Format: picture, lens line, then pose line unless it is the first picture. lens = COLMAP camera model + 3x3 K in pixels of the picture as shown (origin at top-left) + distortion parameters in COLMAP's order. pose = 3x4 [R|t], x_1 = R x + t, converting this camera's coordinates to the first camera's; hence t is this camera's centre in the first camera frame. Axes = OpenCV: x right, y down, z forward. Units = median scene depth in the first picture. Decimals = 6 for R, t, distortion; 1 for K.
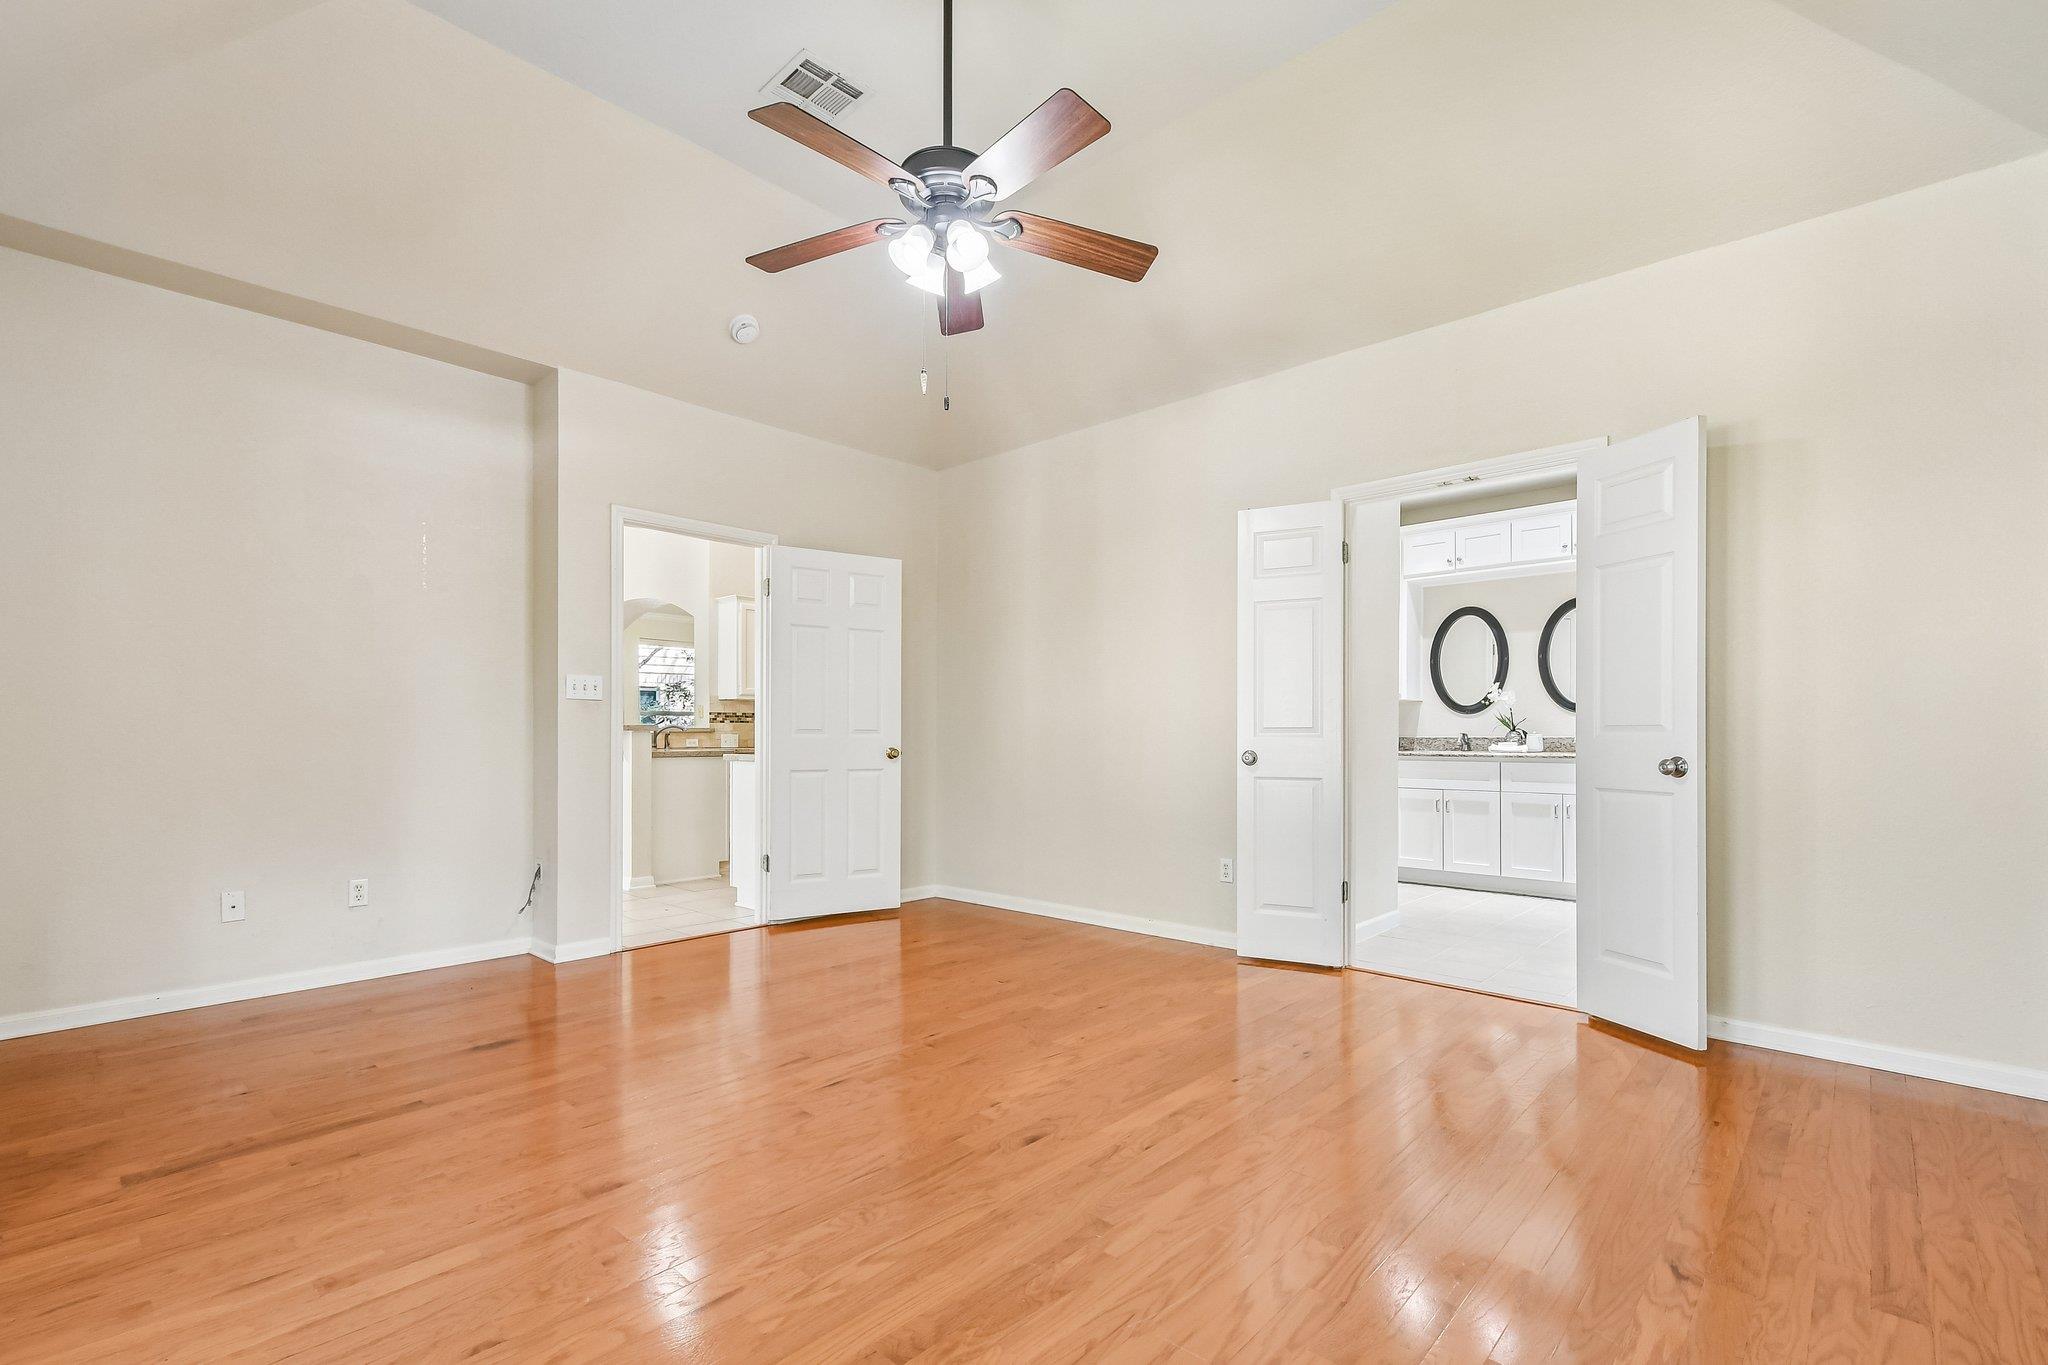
lens RADIAL K [[911.4, 0, 1000.4], [0, 911.4, 706.1], [0, 0, 1]] dist [0.002010, 0.000086]
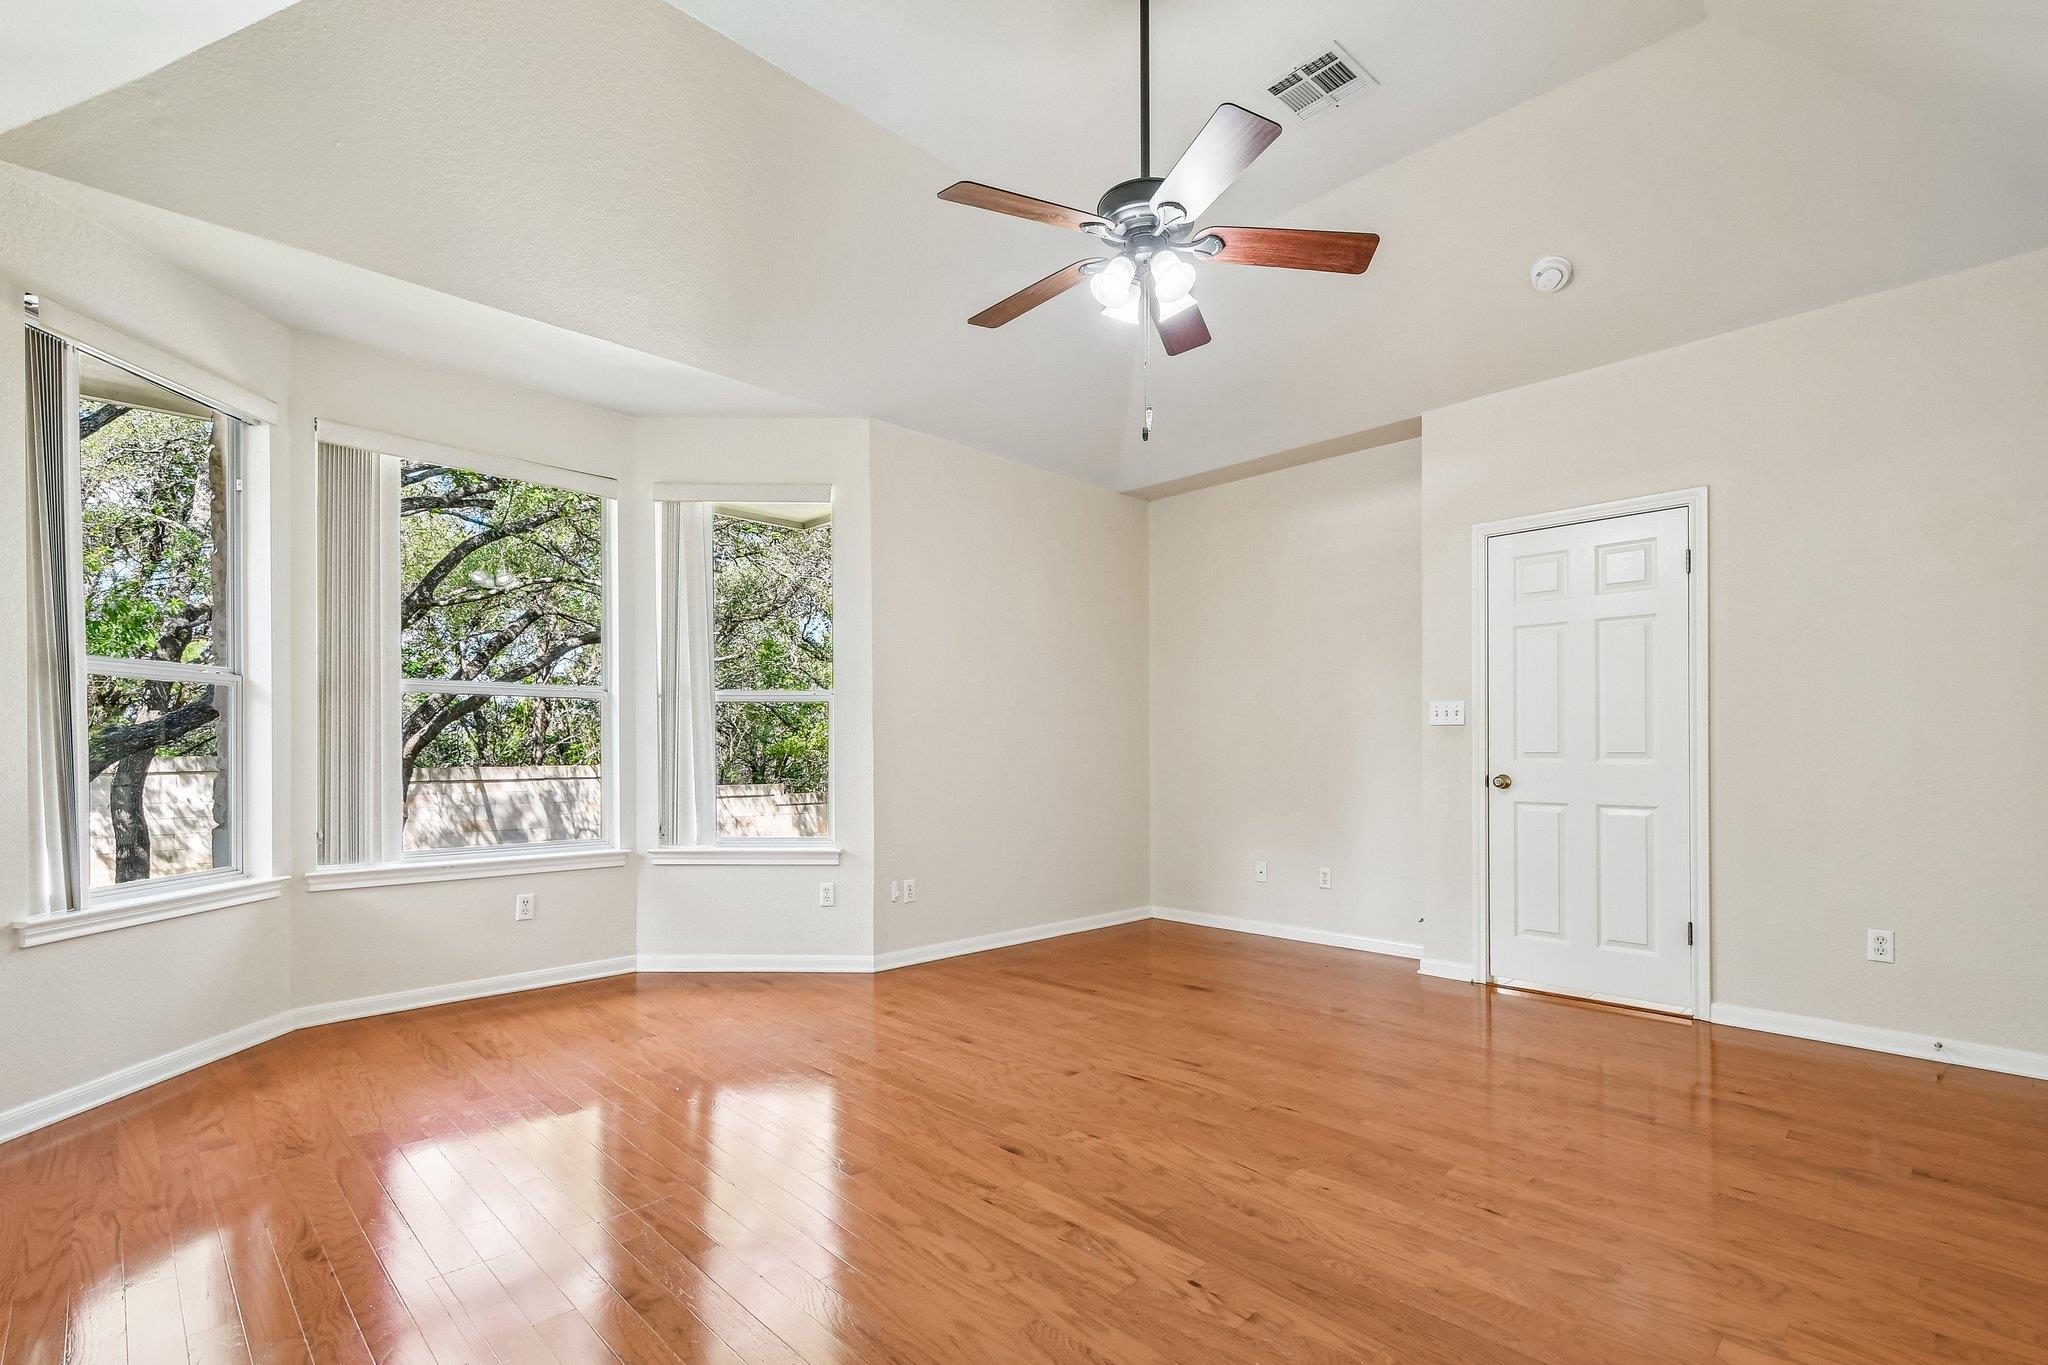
lens RADIAL K [[911.1, 0, 1019.9], [0, 911.1, 734.4], [0, 0, 1]] dist [0.002290, 0.000239]
pose [[-0.021221, -0.017659, -0.999619, 0.567669], [0.033280, 0.999277, -0.018360, 0.006057], [0.999221, -0.033656, -0.020618, 0.538668]]
